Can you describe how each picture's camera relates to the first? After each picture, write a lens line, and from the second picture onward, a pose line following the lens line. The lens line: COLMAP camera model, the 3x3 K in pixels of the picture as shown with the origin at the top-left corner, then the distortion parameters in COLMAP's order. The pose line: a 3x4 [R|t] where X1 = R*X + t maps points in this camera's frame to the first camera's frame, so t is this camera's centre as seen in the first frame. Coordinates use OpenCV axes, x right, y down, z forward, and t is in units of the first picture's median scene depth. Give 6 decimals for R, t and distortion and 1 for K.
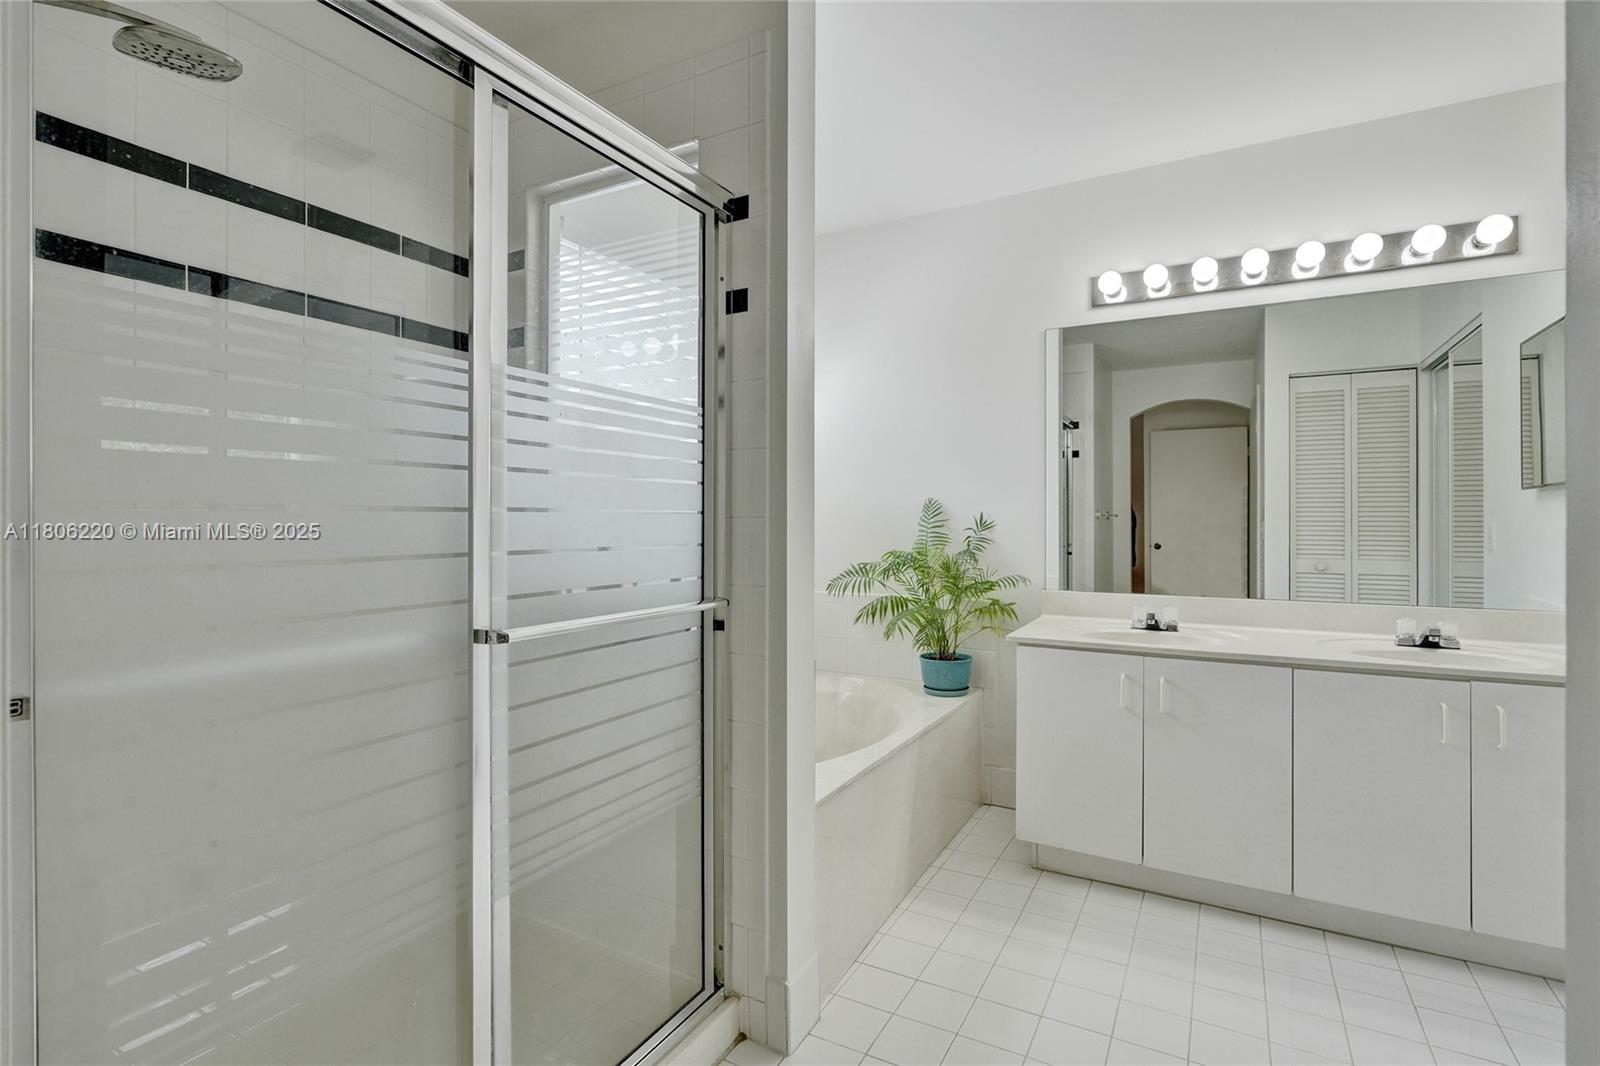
lens RADIAL K [[755.4, 0, 802.4], [0, 755.4, 524.1], [0, 0, 1]] dist [0.000451, 0.000339]
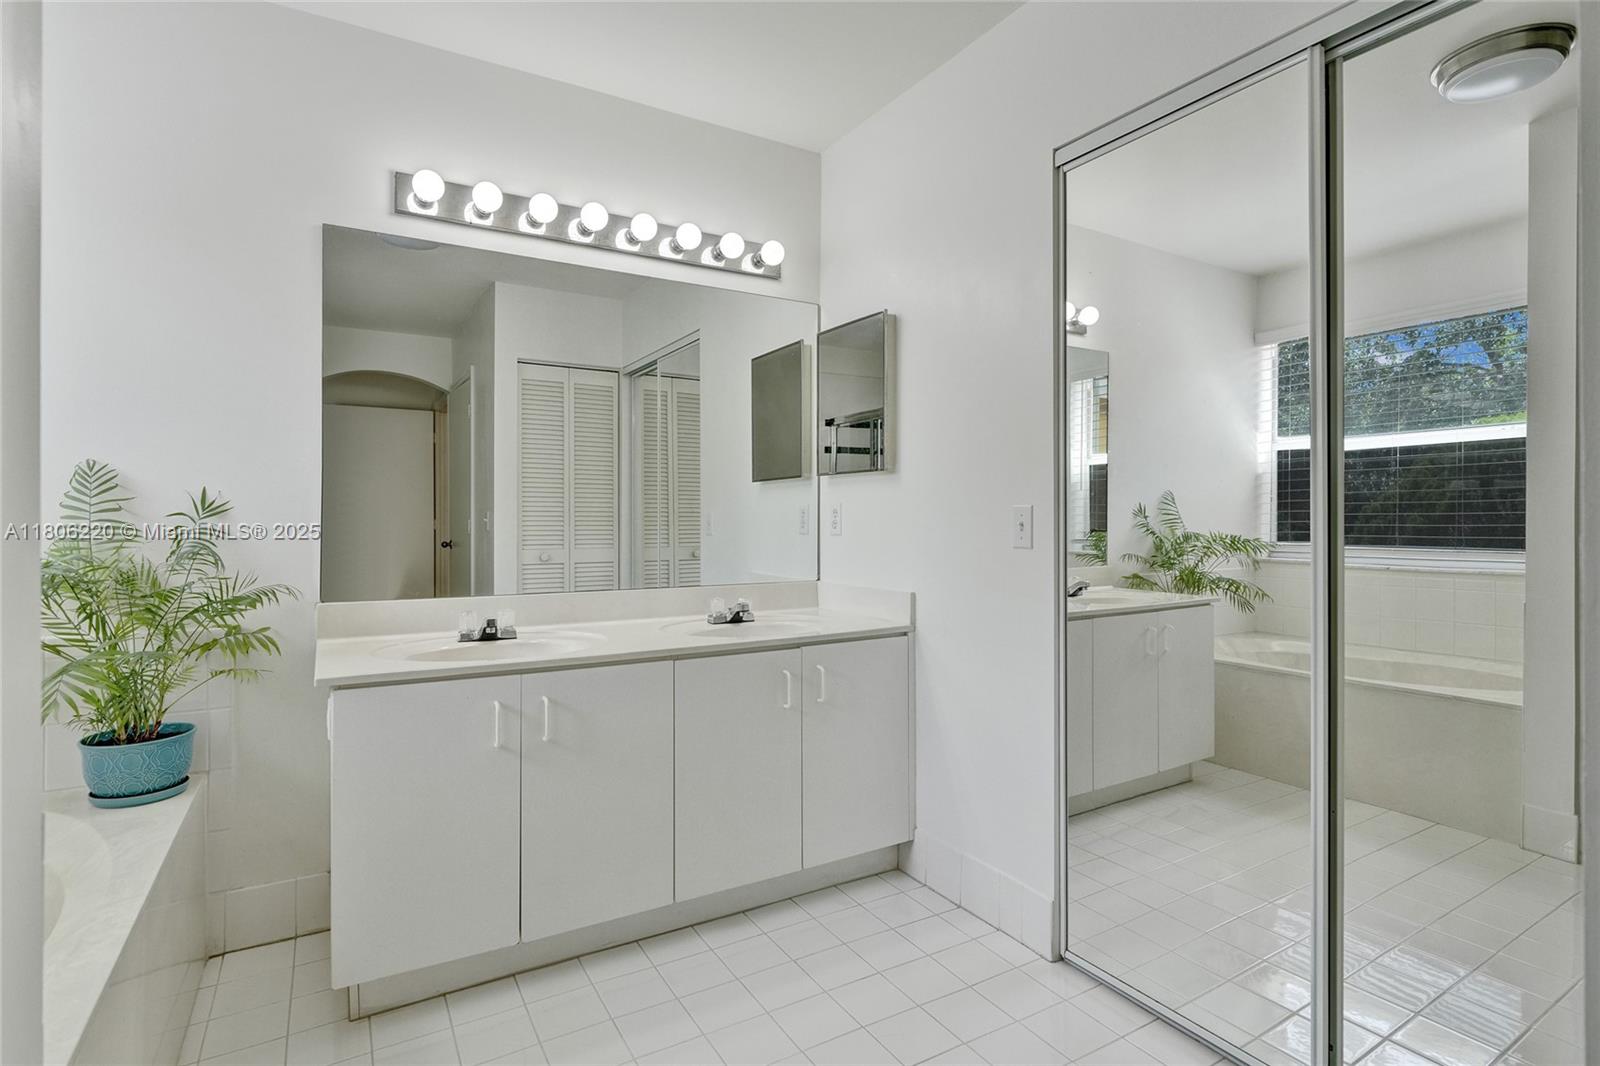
lens RADIAL K [[805.2, 0, 800.9], [0, 805.2, 523.0], [0, 0, 1]] dist [-0.002786, -0.000493]
pose [[0.496883, -0.003859, 0.867809, -0.092343], [0.002924, 0.999992, 0.002773, 0.013291], [-0.867813, 0.001160, 0.496890, 0.256201]]
